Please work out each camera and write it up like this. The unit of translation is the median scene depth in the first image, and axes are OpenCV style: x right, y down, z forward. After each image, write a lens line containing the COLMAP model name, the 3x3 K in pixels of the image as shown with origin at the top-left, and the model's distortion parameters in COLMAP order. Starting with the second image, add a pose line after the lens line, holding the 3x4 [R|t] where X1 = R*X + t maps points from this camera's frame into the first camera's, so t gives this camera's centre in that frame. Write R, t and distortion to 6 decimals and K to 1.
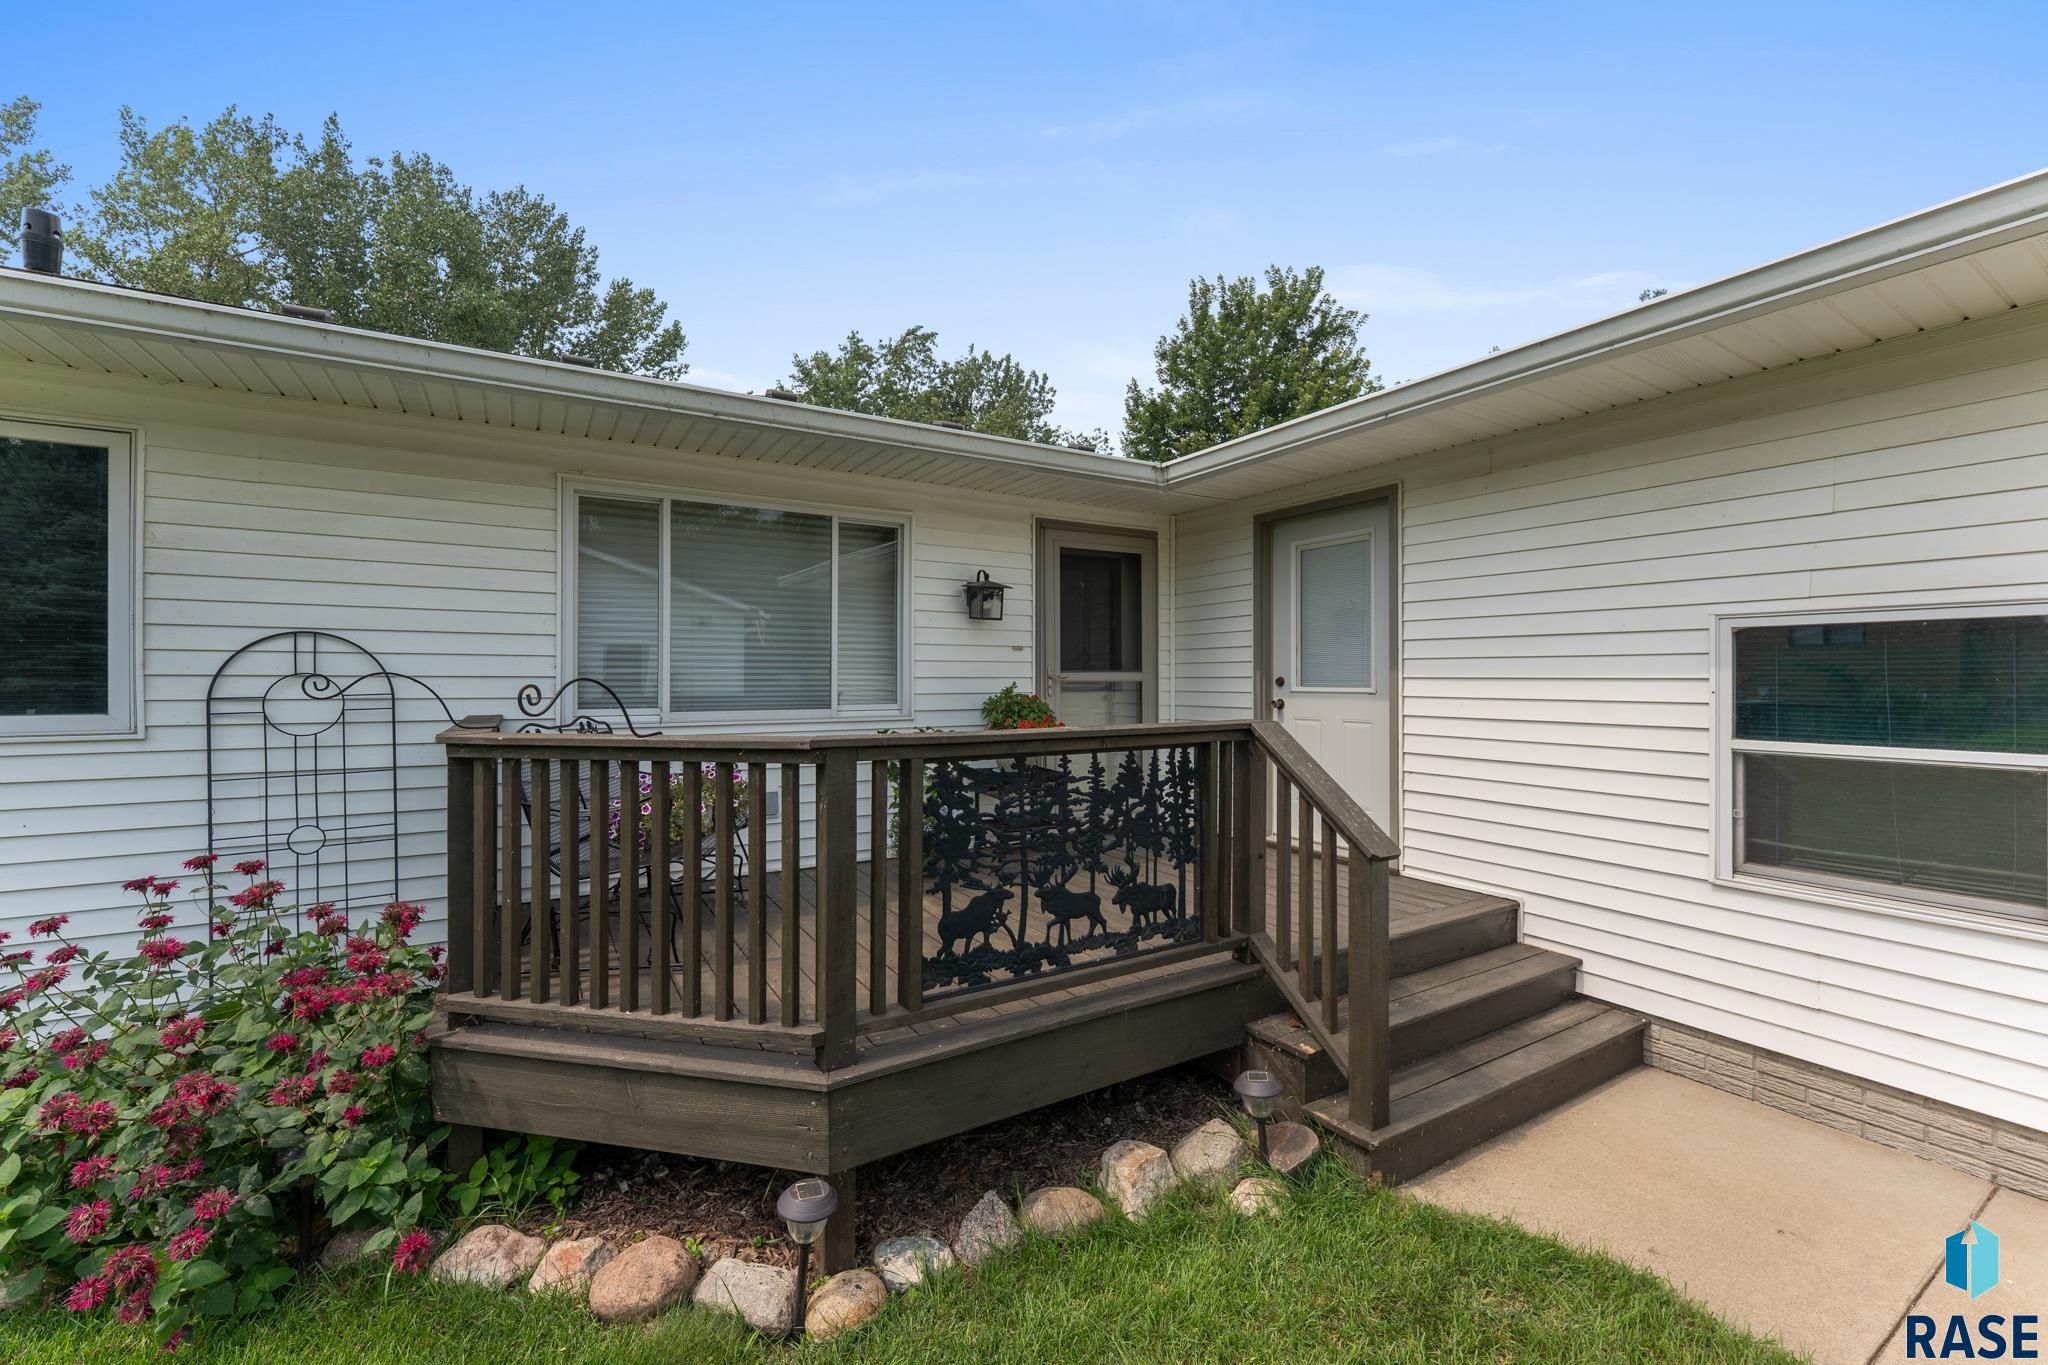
lens RADIAL K [[838.6, 0, 1035.6], [0, 838.6, 689.1], [0, 0, 1]] dist [0.001760, -0.000953]
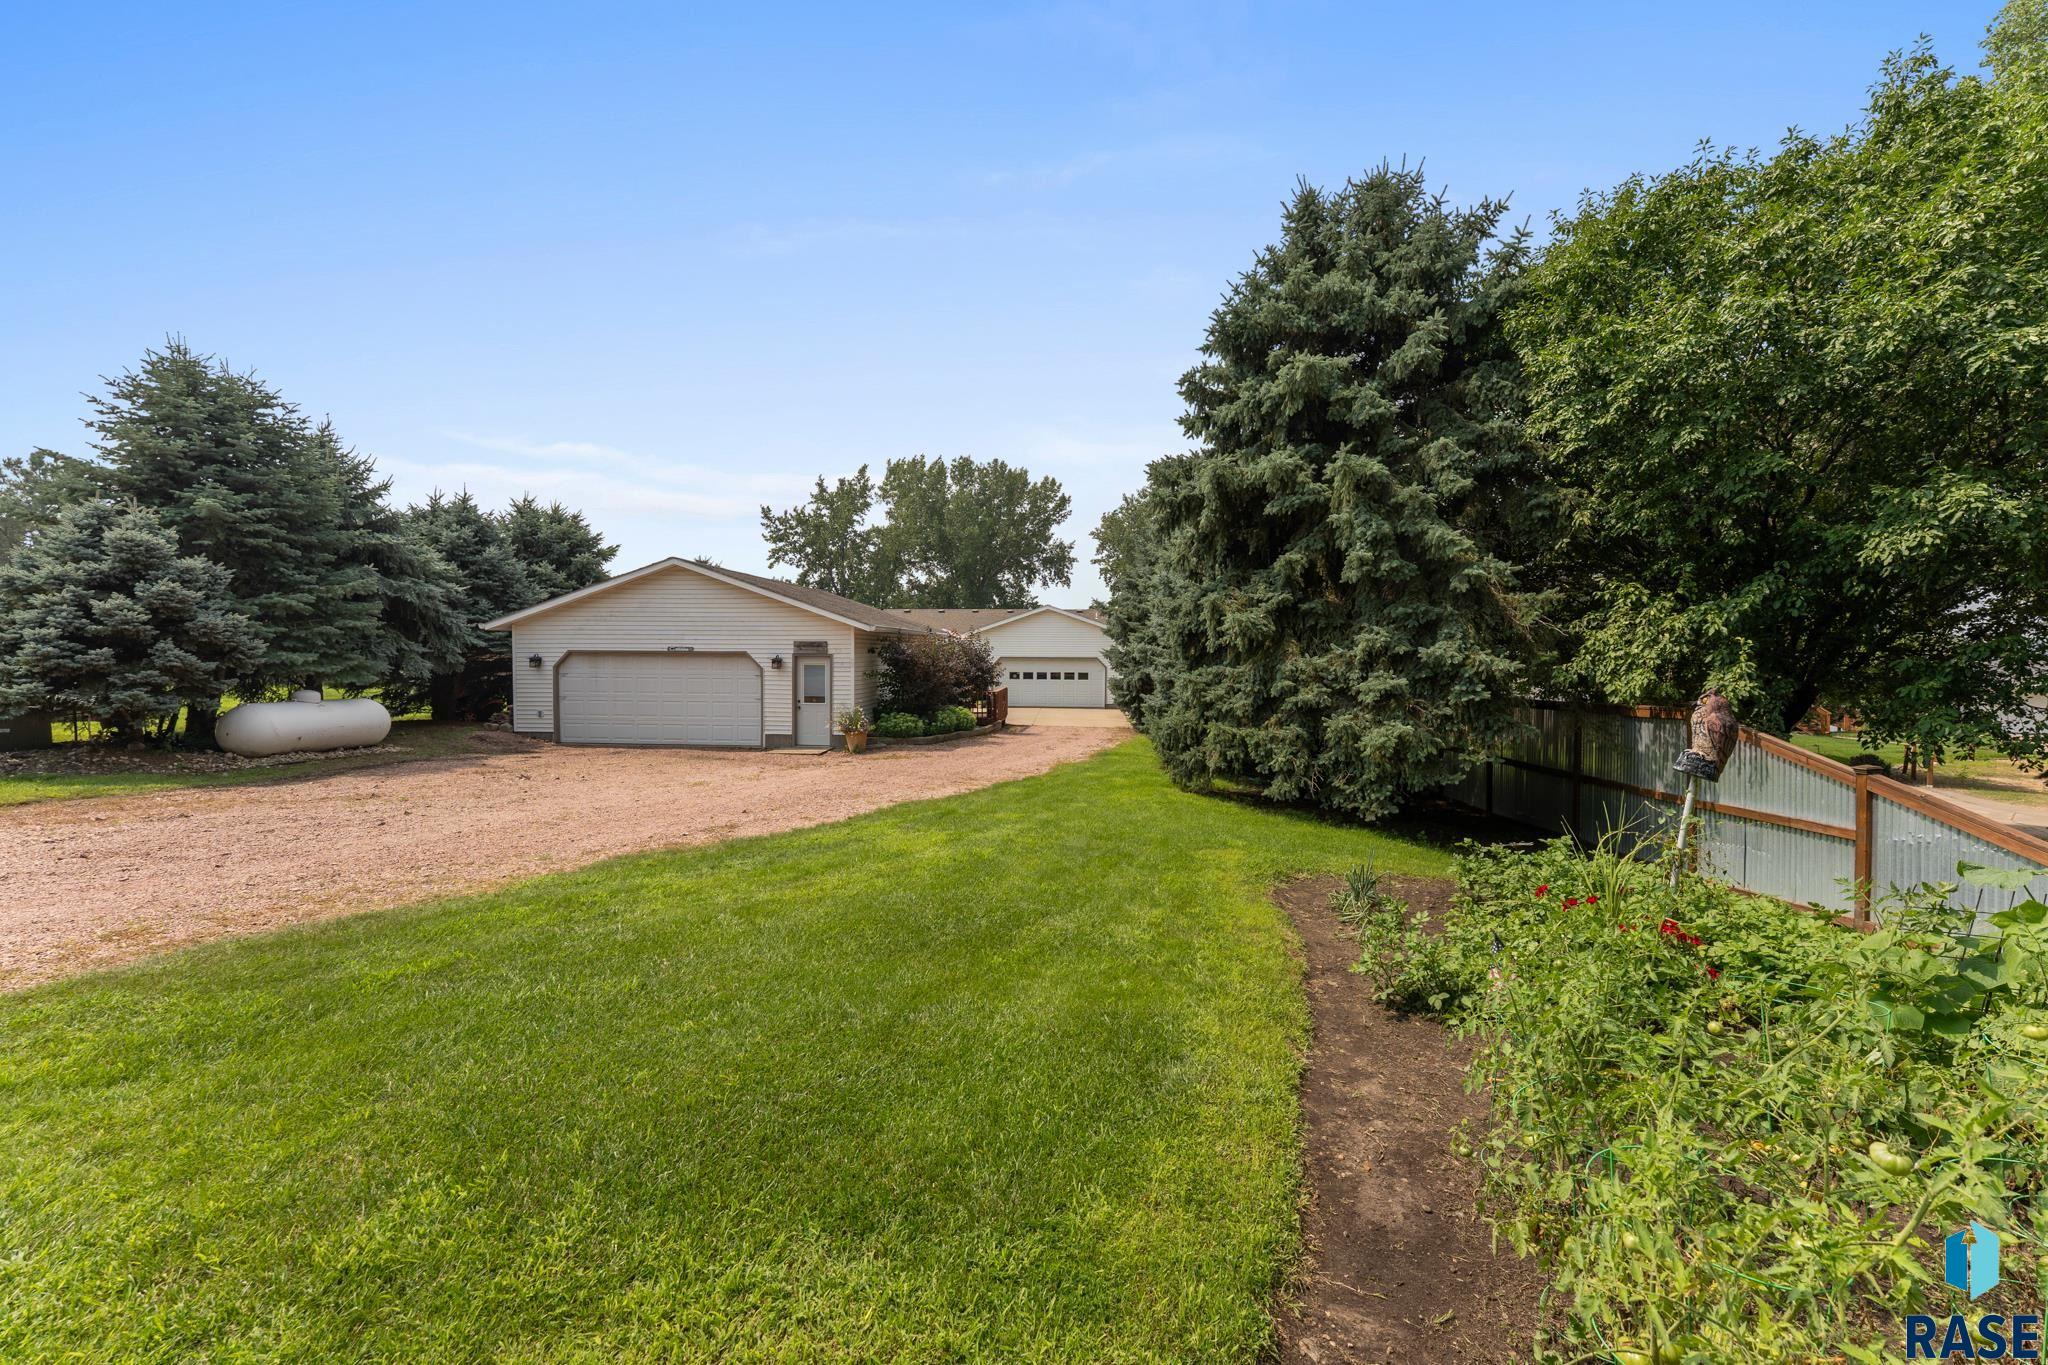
lens RADIAL K [[838.6, 0, 1022.4], [0, 838.6, 674.8], [0, 0, 1]] dist [0.001760, -0.000953]
pose [[0.789431, 0.018425, -0.613562, 1.175332], [-0.009890, 0.999801, 0.017298, -0.017530], [0.613759, -0.007587, 0.789457, -1.096582]]
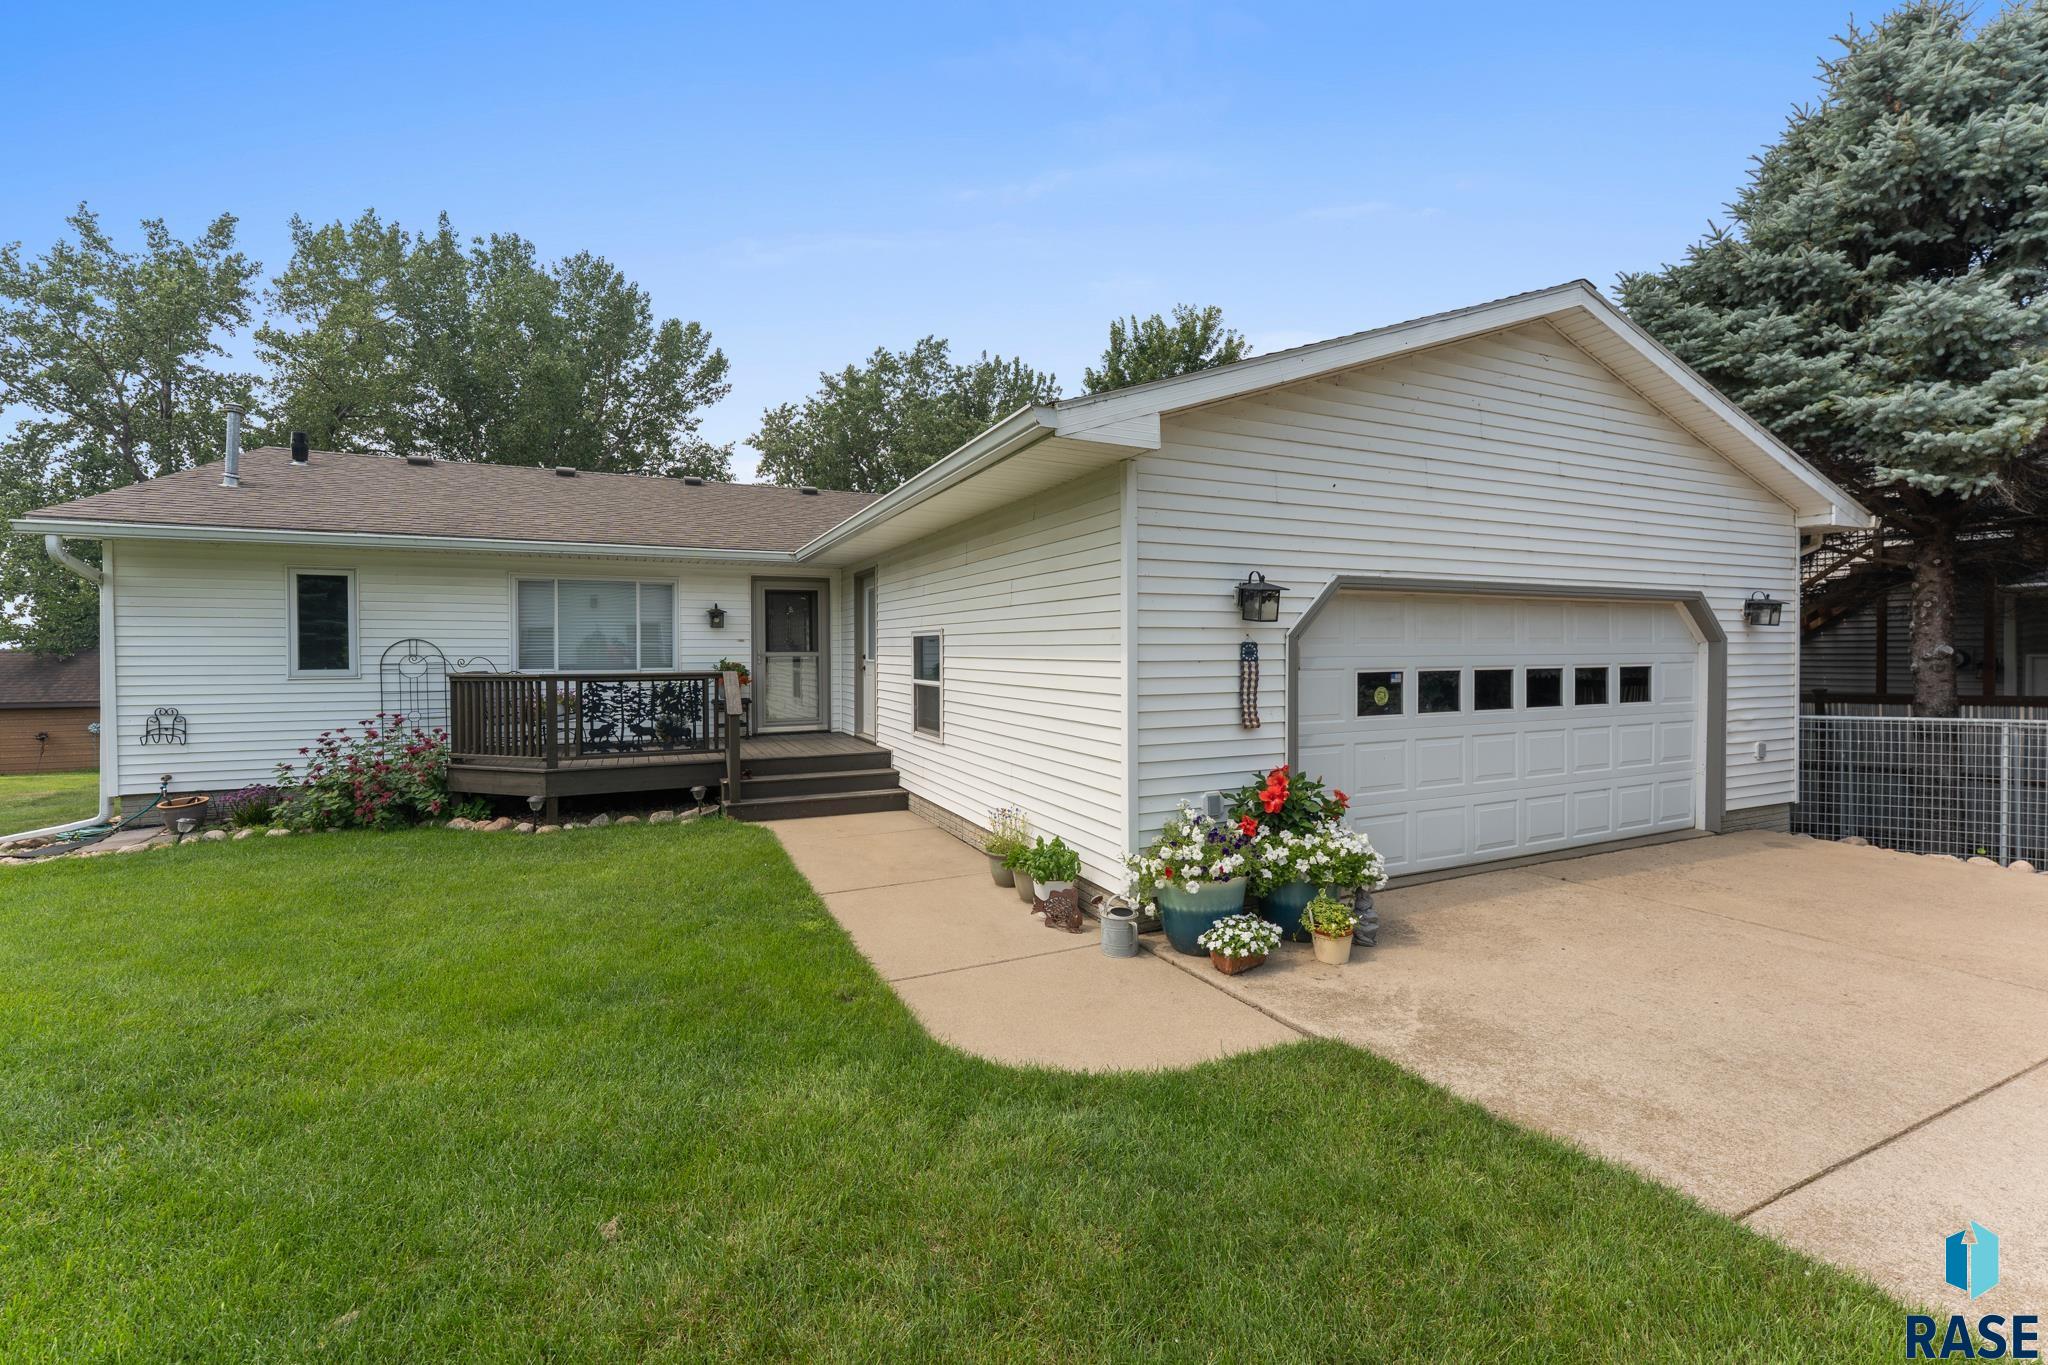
lens RADIAL K [[838.6, 0, 1029.8], [0, 838.6, 672.2], [0, 0, 1]] dist [0.001760, -0.000953]
pose [[0.995080, 0.001190, -0.099065, 0.178542], [0.000034, 0.999924, 0.012352, 0.000667], [0.099073, -0.012295, 0.995004, -0.194034]]
